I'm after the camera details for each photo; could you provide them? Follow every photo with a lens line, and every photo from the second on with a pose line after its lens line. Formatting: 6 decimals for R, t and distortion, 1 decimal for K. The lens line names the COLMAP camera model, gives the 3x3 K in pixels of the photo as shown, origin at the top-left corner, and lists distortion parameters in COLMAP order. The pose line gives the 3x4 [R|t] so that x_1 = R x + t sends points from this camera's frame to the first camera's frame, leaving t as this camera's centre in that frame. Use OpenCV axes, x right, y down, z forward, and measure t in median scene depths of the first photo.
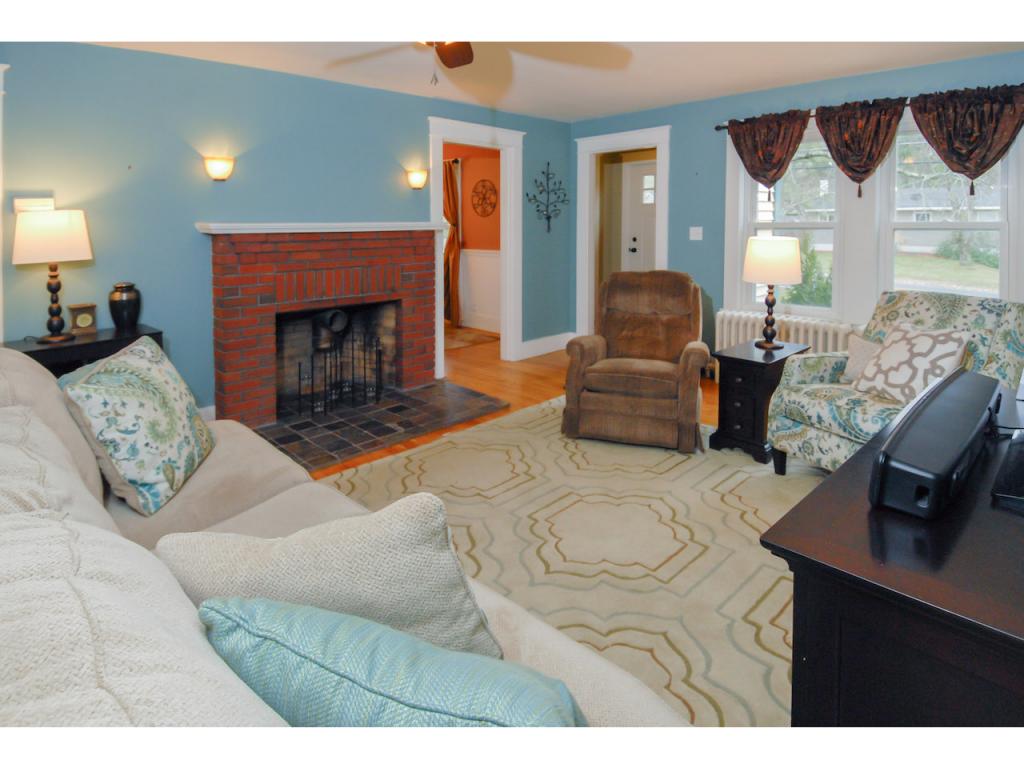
lens RADIAL K [[548.2, 0, 512.0], [0, 548.2, 384.0], [0, 0, 1]] dist [-0.035216, -0.001441]
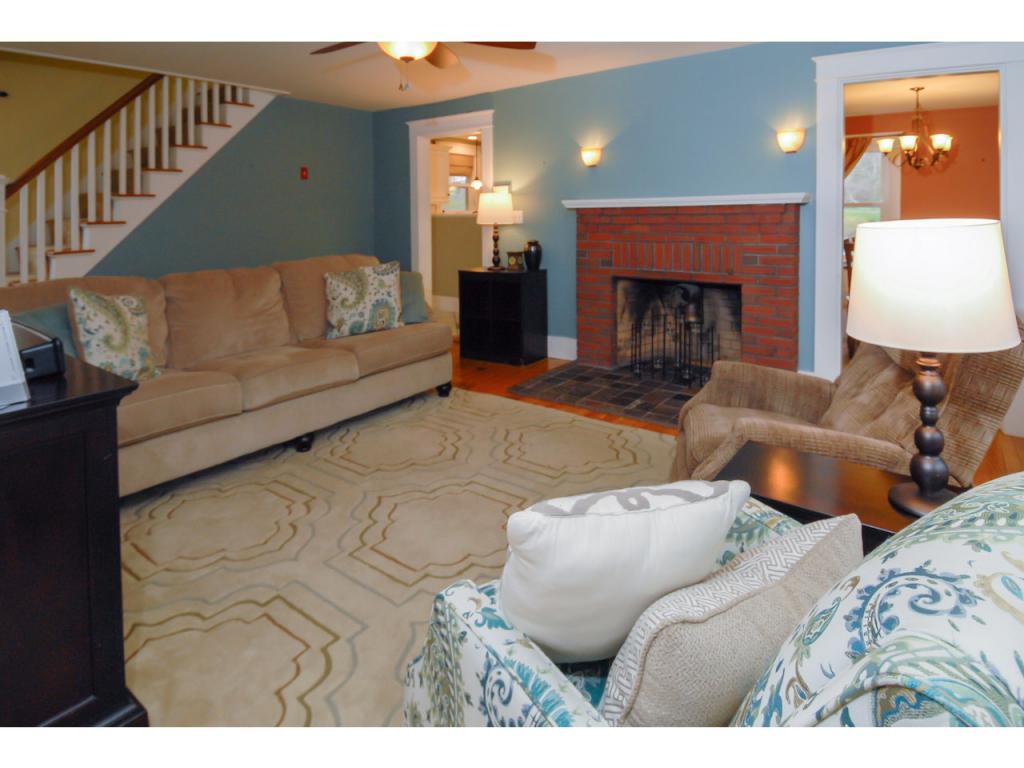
lens RADIAL K [[548.2, 0, 512.0], [0, 548.2, 384.0], [0, 0, 1]] dist [-0.035216, -0.001441]
pose [[0.109597, 0.303009, -0.946665, 1.560114], [-0.252554, 0.929635, 0.268319, -0.373464], [0.961356, 0.209677, 0.178411, 1.335906]]
